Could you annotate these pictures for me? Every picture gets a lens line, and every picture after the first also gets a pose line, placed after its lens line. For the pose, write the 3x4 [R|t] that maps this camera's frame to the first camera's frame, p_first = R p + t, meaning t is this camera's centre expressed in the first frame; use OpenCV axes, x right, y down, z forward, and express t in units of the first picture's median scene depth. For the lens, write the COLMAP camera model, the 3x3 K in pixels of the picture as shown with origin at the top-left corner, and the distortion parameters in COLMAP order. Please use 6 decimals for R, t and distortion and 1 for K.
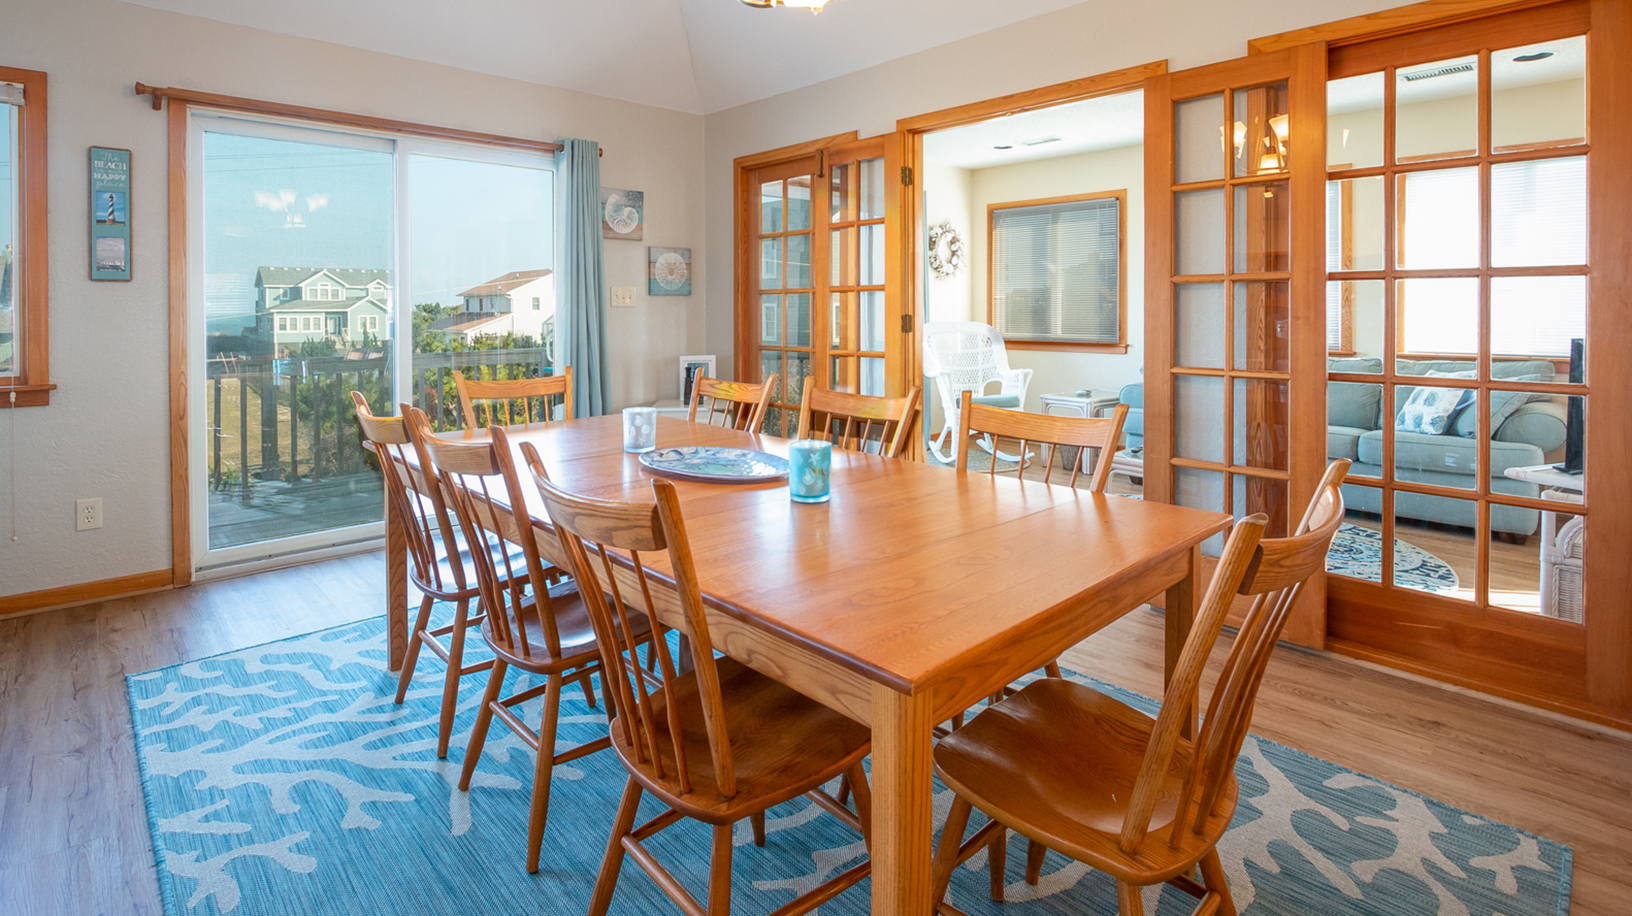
lens RADIAL K [[792.1, 0, 804.5], [0, 792.1, 370.1], [0, 0, 1]] dist [0.000142, 0.000169]
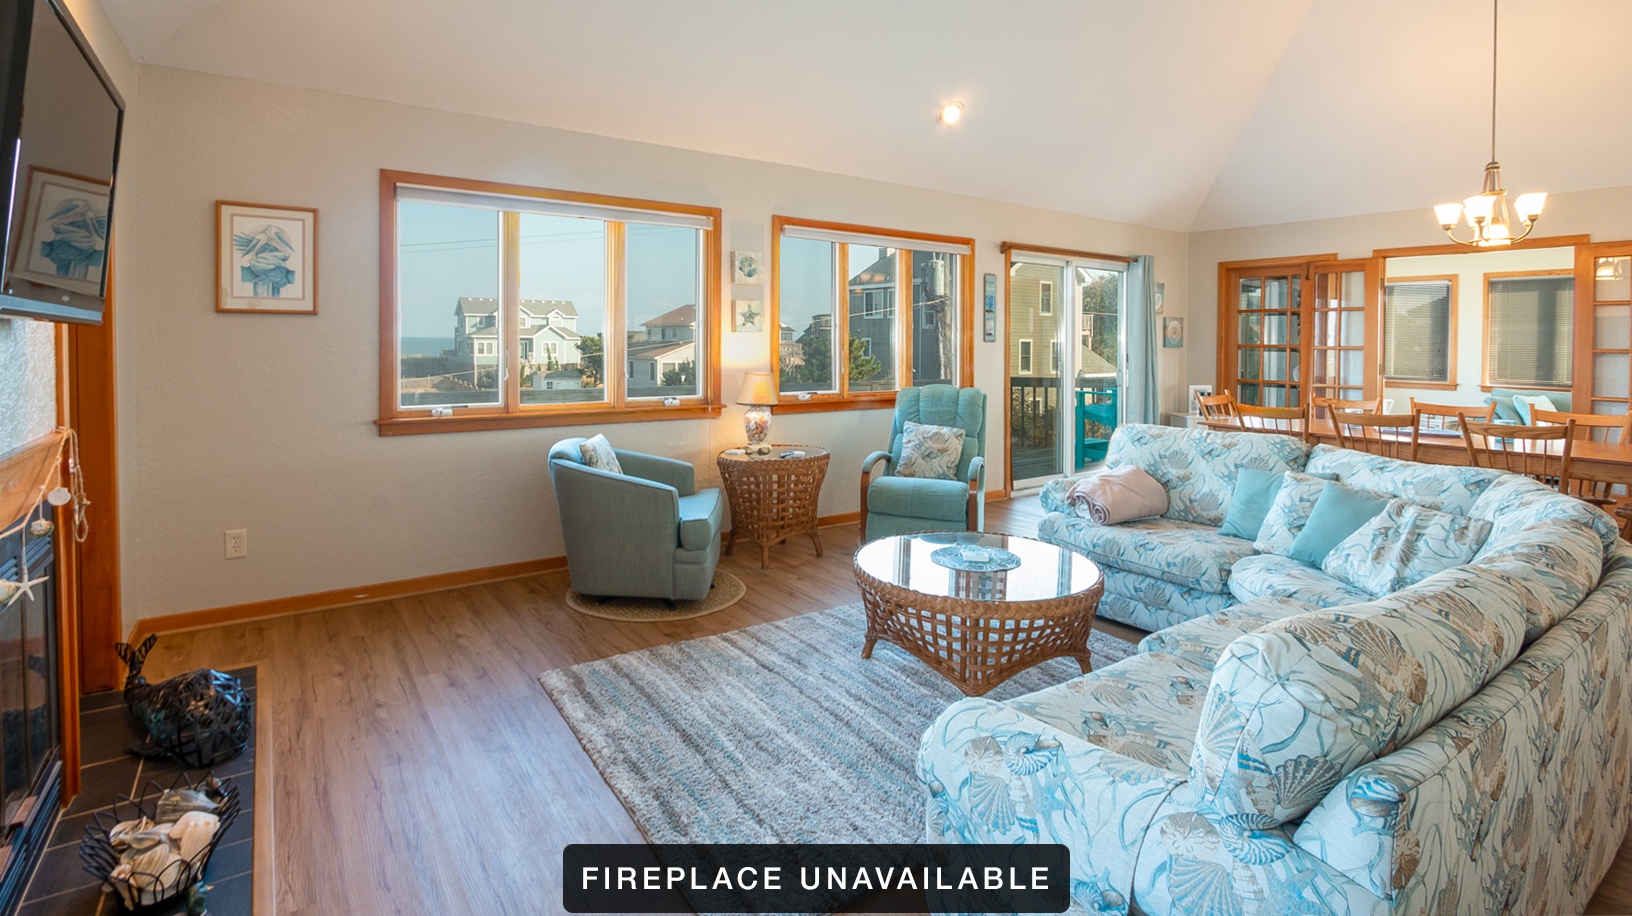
lens RADIAL K [[769.6, 0, 815.2], [0, 769.6, 338.8], [0, 0, 1]] dist [-0.001308, -0.000179]
pose [[0.991280, 0.017201, -0.130644, -0.692474], [-0.027581, 0.996567, -0.078063, 0.029049], [0.128853, 0.080986, 0.988351, -0.624918]]
